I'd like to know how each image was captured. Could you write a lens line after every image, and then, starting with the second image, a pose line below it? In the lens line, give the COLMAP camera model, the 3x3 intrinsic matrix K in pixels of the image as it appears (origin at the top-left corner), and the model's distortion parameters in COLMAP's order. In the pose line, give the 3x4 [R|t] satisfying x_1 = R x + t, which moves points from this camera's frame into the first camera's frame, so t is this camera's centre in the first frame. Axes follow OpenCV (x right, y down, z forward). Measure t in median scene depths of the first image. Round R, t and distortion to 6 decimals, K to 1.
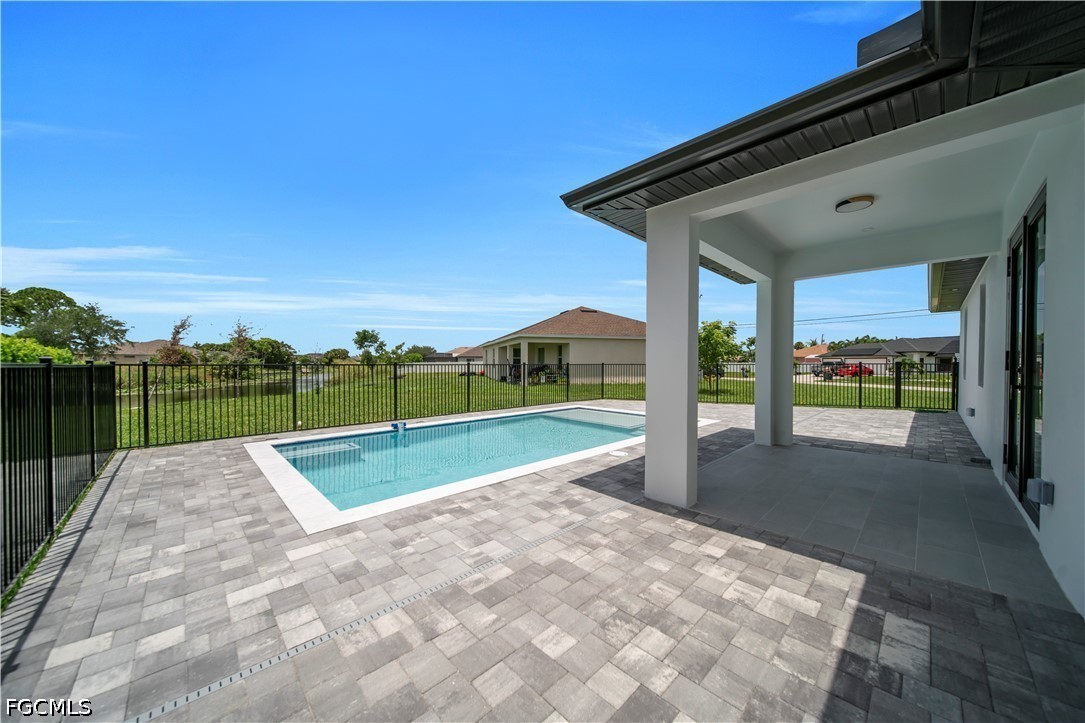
lens RADIAL K [[373.2, 0, 543.7], [0, 373.2, 367.7], [0, 0, 1]] dist [-0.001998, -0.000028]
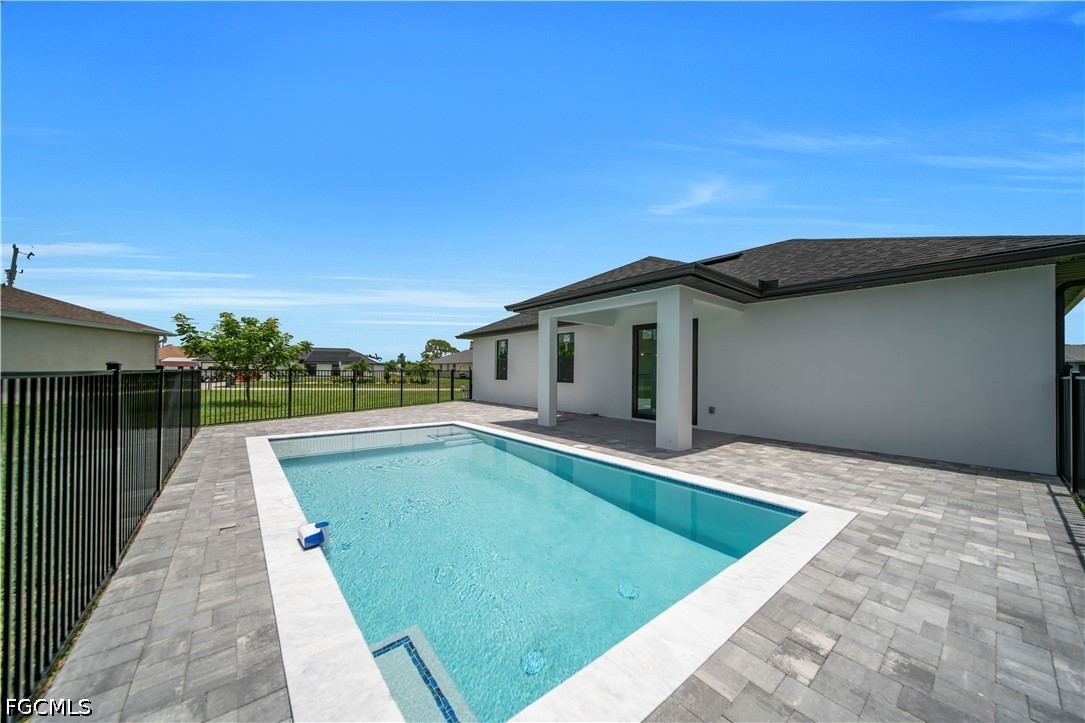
lens RADIAL K [[373.2, 0, 543.7], [0, 373.2, 367.7], [0, 0, 1]] dist [-0.001998, -0.000028]
pose [[0.084976, 0.010997, 0.996322, -1.802460], [-0.000136, 0.999939, -0.011026, -0.025486], [-0.996383, 0.000801, 0.084972, 1.777046]]
